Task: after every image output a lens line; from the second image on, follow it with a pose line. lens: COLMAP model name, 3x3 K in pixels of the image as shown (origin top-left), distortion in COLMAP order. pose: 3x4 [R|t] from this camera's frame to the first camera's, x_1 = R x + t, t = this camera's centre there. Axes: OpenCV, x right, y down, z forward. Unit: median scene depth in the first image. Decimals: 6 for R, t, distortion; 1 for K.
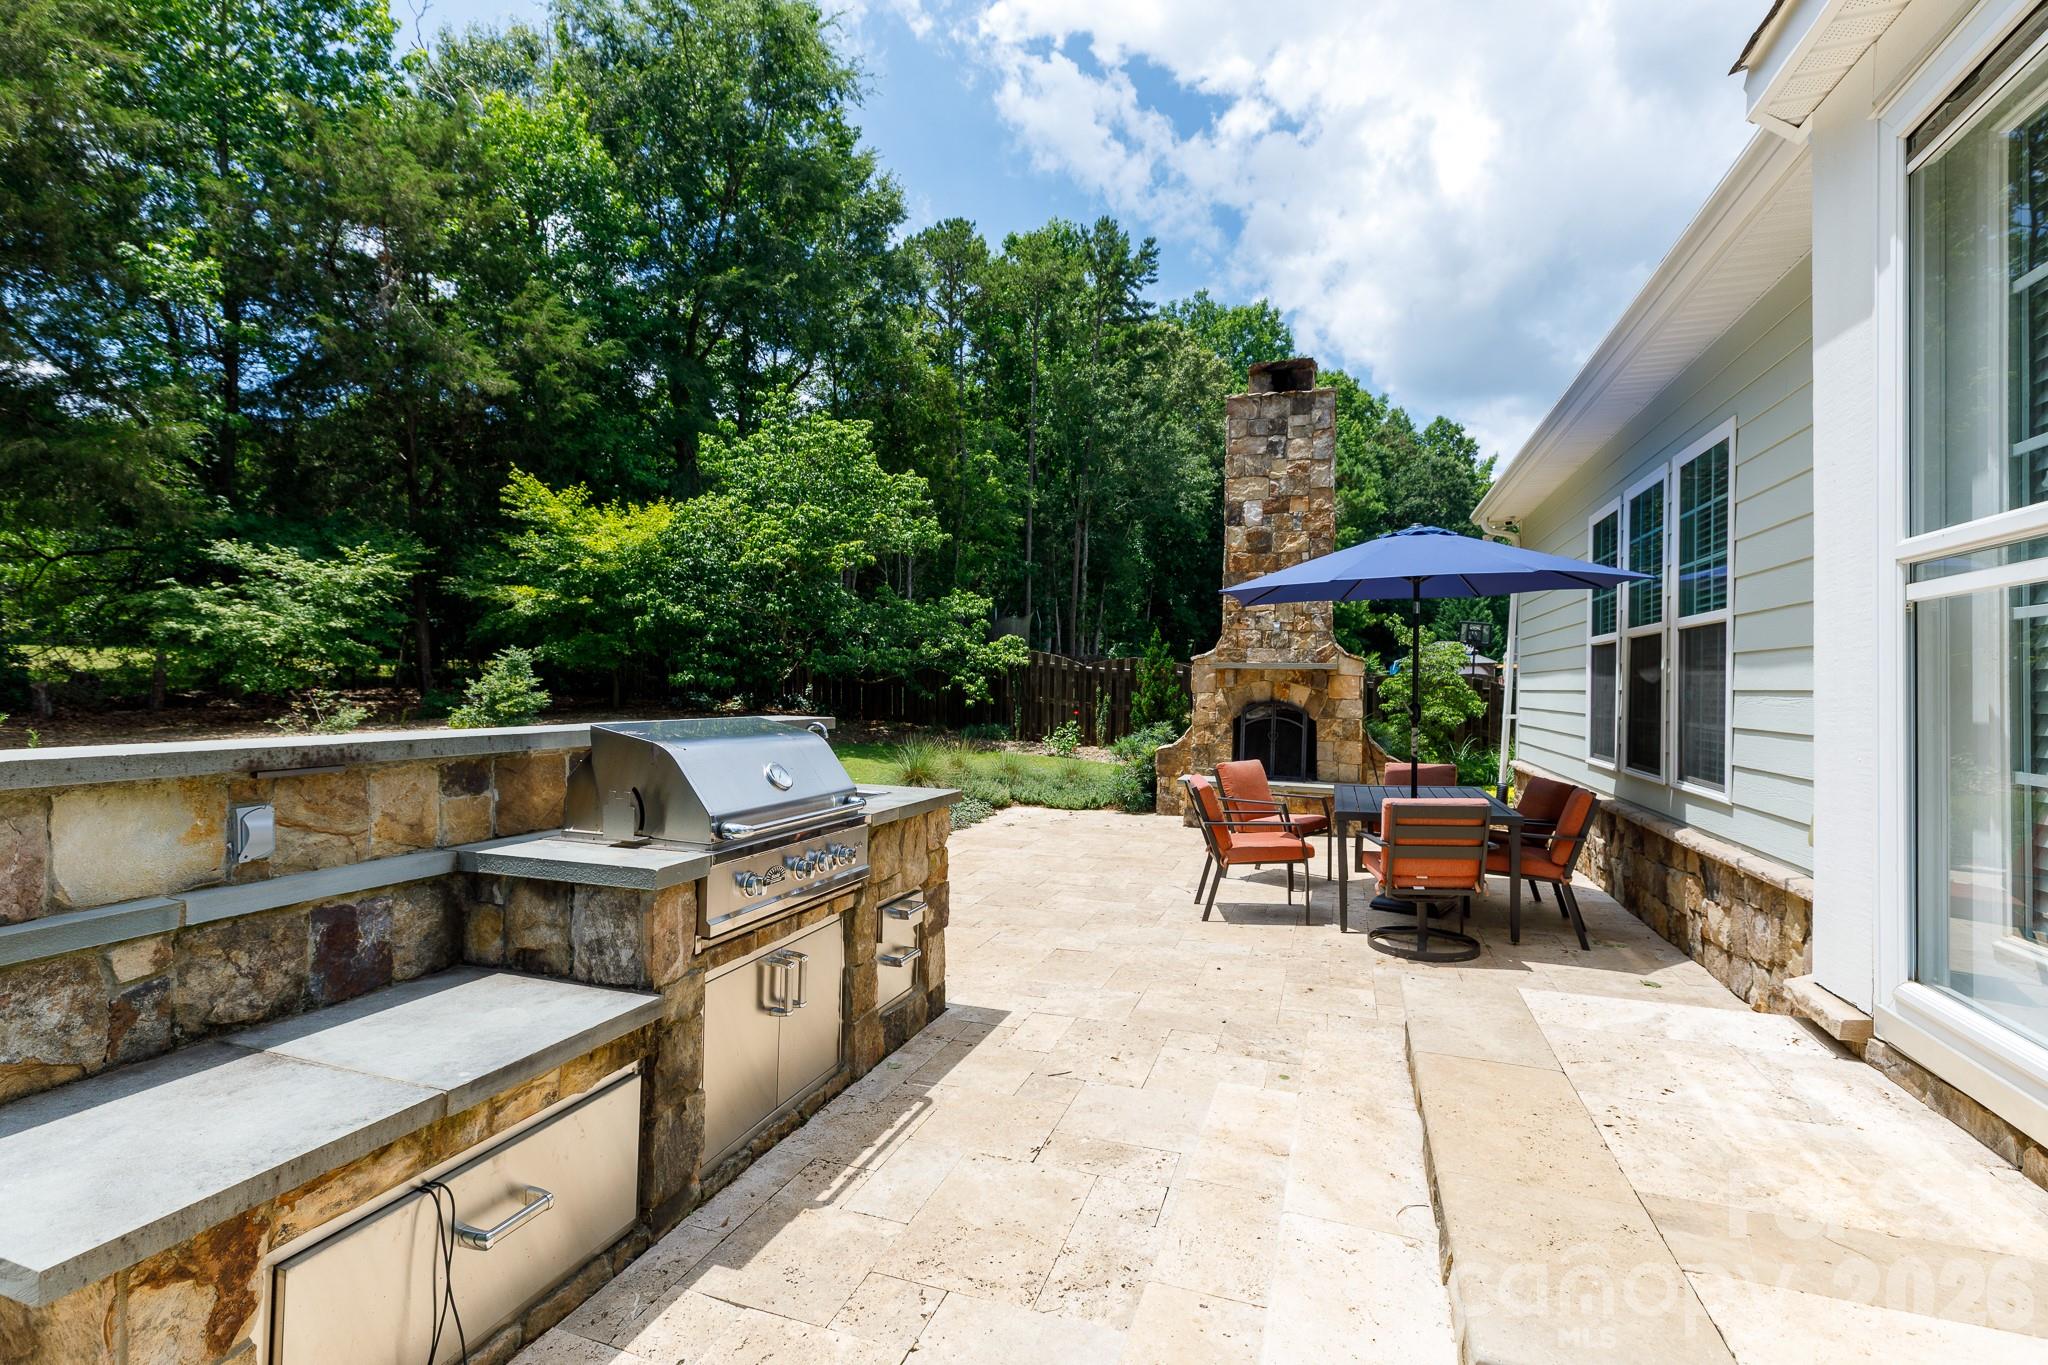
lens RADIAL K [[916.8, 0, 1034.4], [0, 916.8, 675.4], [0, 0, 1]] dist [0.002122, -0.000206]
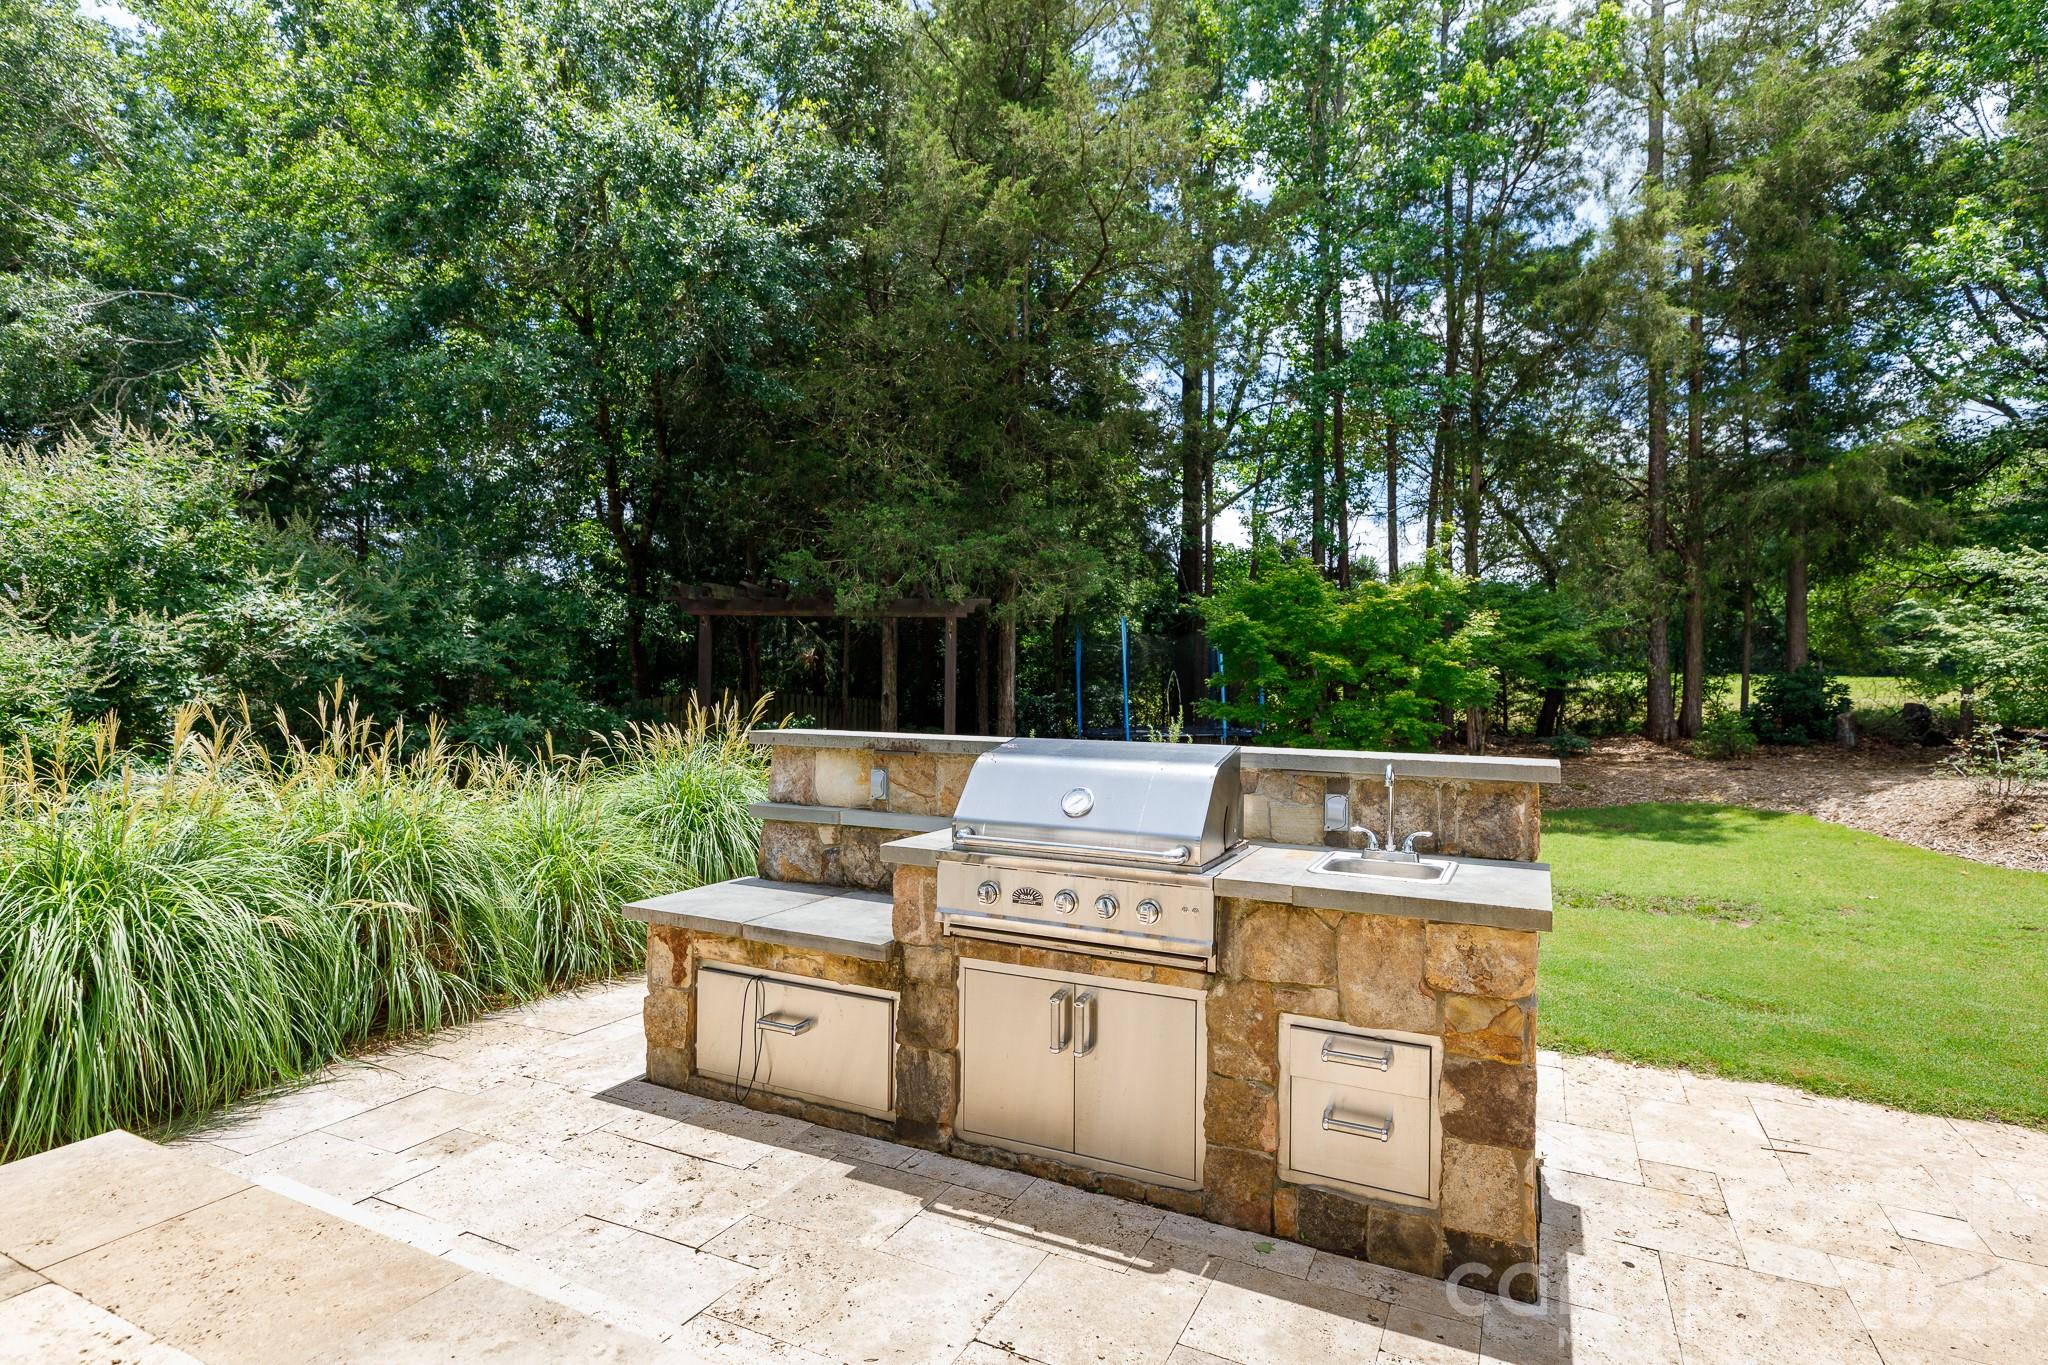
lens RADIAL K [[1080.8, 0, 1027.4], [0, 1080.8, 683.1], [0, 0, 1]] dist [-0.001351, -0.001307]
pose [[-0.146495, -0.022292, -0.988960, 0.927856], [-0.004559, 0.999751, -0.021860, 0.016400], [0.989201, 0.001307, -0.146560, 1.243778]]
